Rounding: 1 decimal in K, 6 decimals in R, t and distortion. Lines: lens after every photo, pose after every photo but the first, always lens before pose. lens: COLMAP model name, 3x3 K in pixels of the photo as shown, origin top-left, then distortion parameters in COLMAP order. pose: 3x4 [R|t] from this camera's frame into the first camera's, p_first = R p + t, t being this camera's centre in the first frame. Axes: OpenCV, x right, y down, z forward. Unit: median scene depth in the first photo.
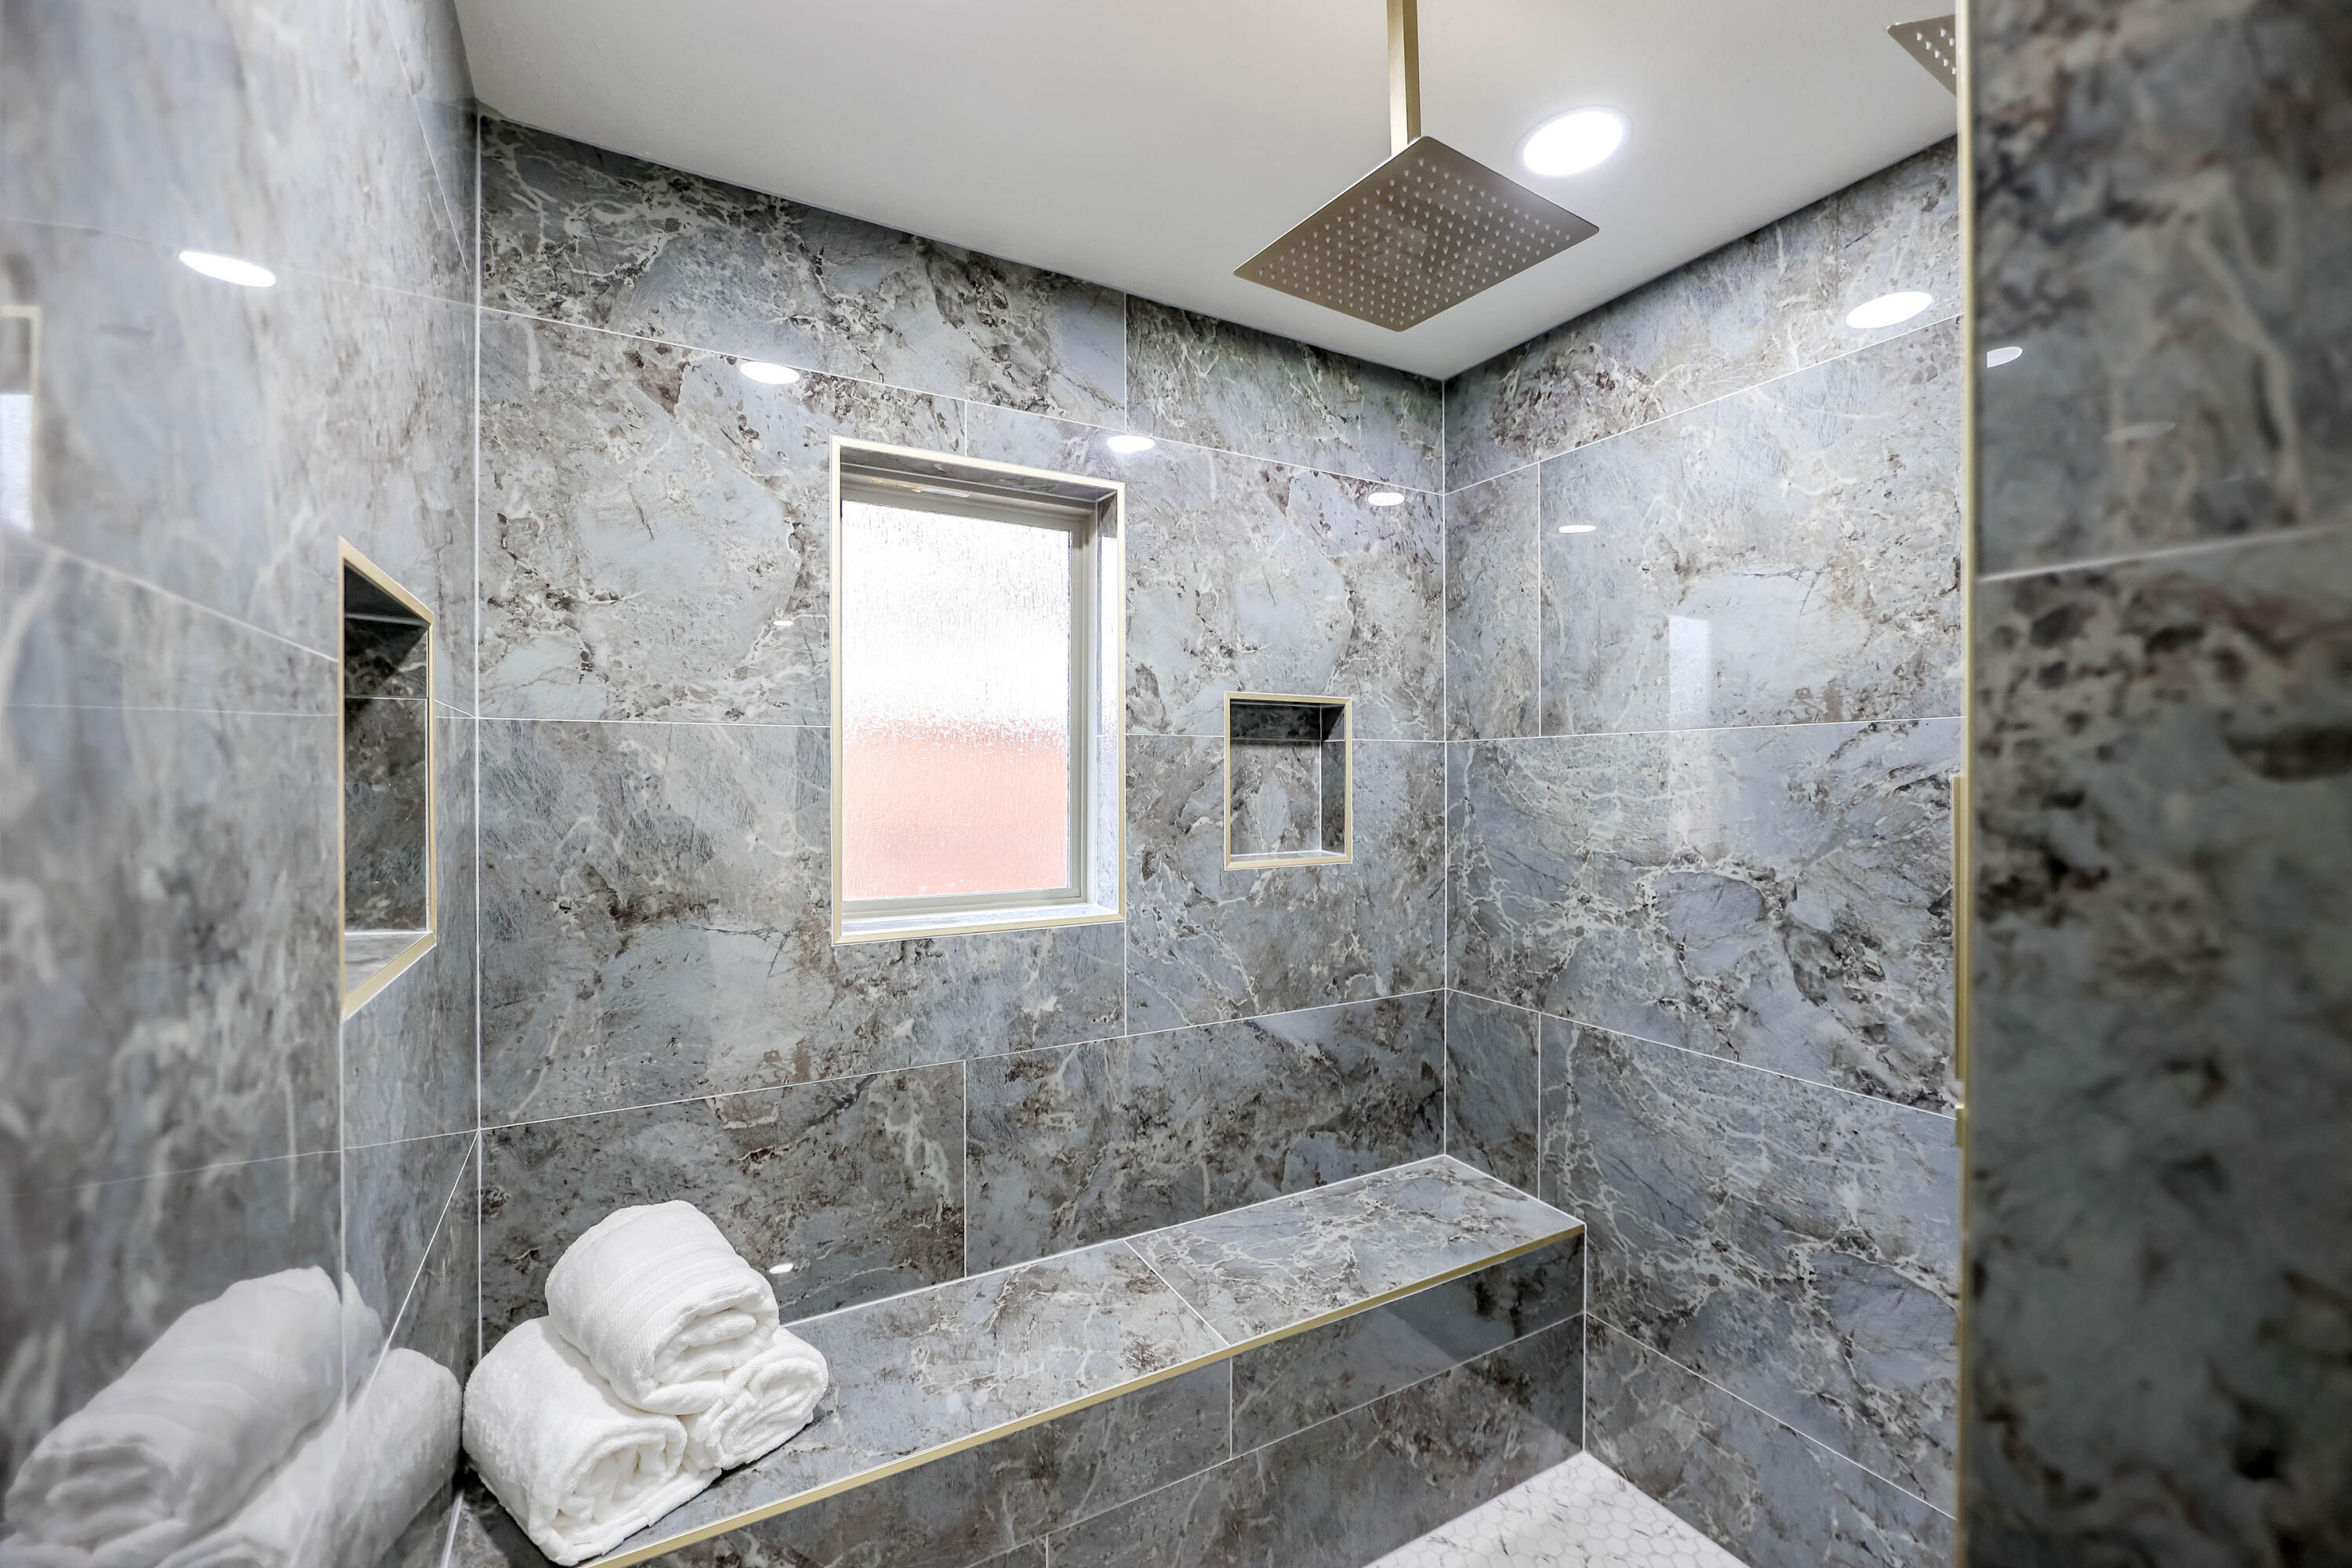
lens RADIAL K [[962.7, 0, 1176.0], [0, 962.7, 784.0], [0, 0, 1]] dist [-0.007648, 0.000546]
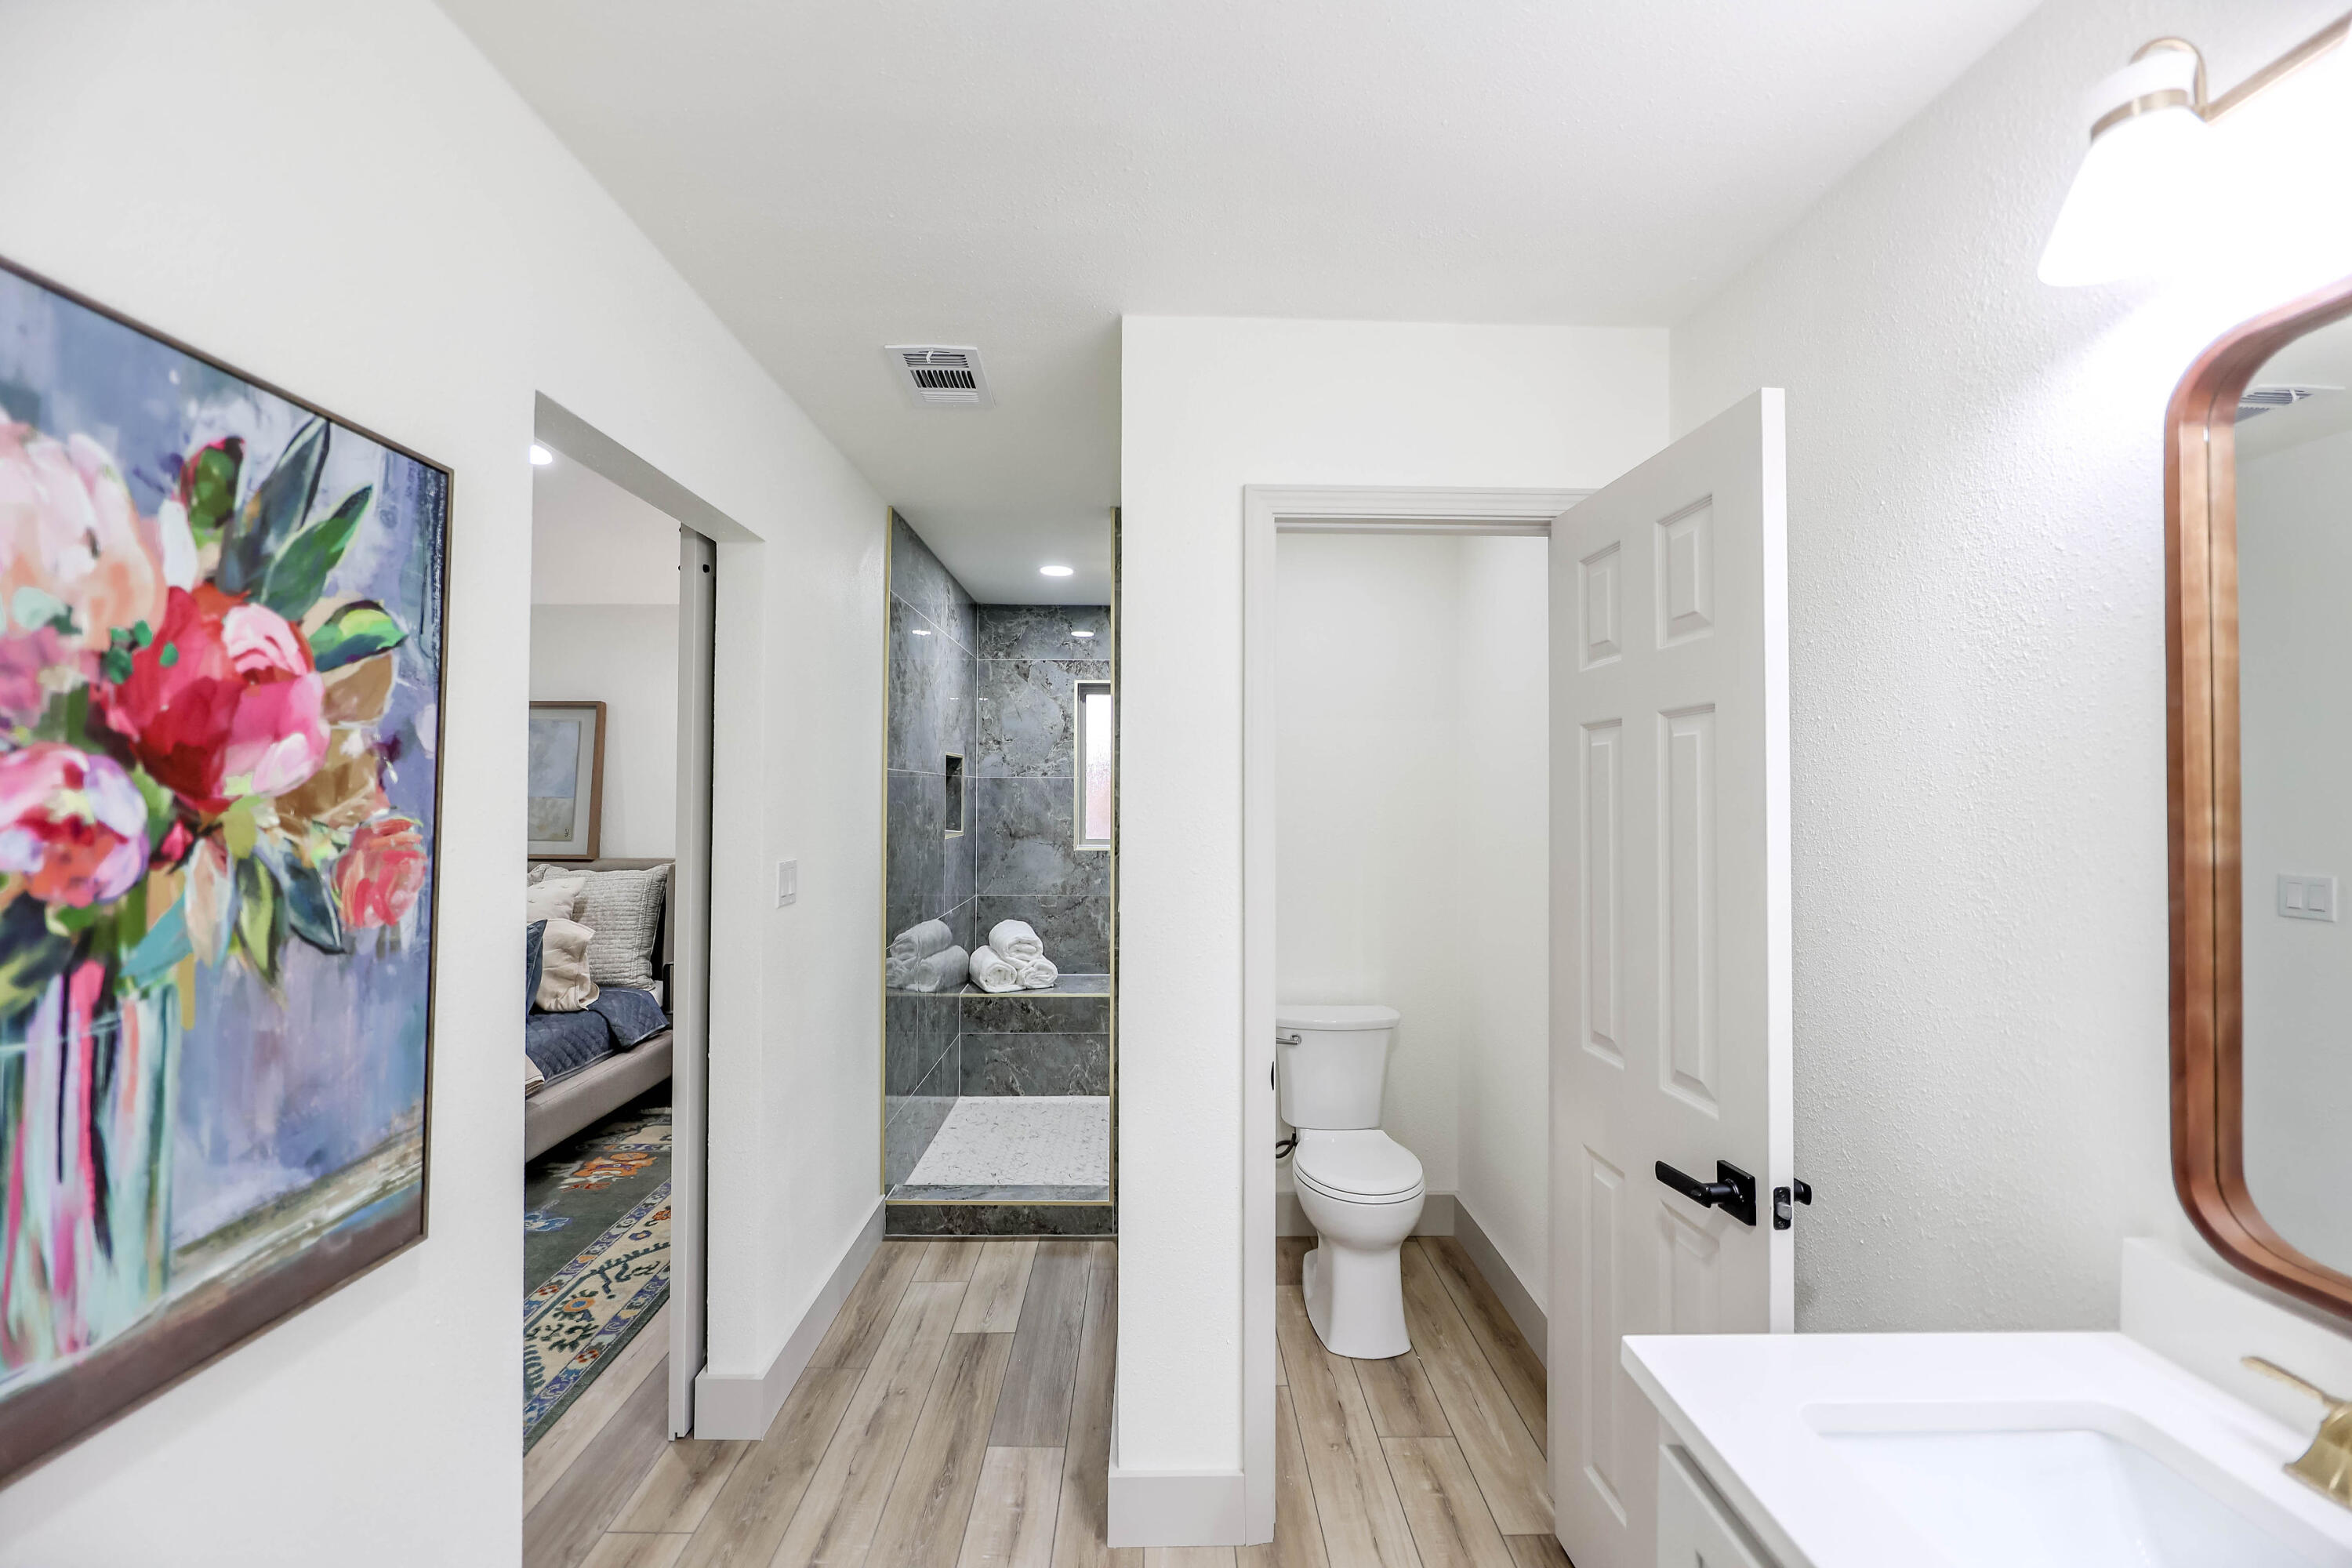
lens RADIAL K [[944.9, 0, 1160.9], [0, 944.9, 783.7], [0, 0, 1]] dist [-0.005667, 0.000533]
pose [[0.875059, -0.001464, -0.484014, 1.449596], [-0.005331, 0.999906, -0.012663, -0.004399], [0.483987, 0.013661, 0.874969, -1.604660]]
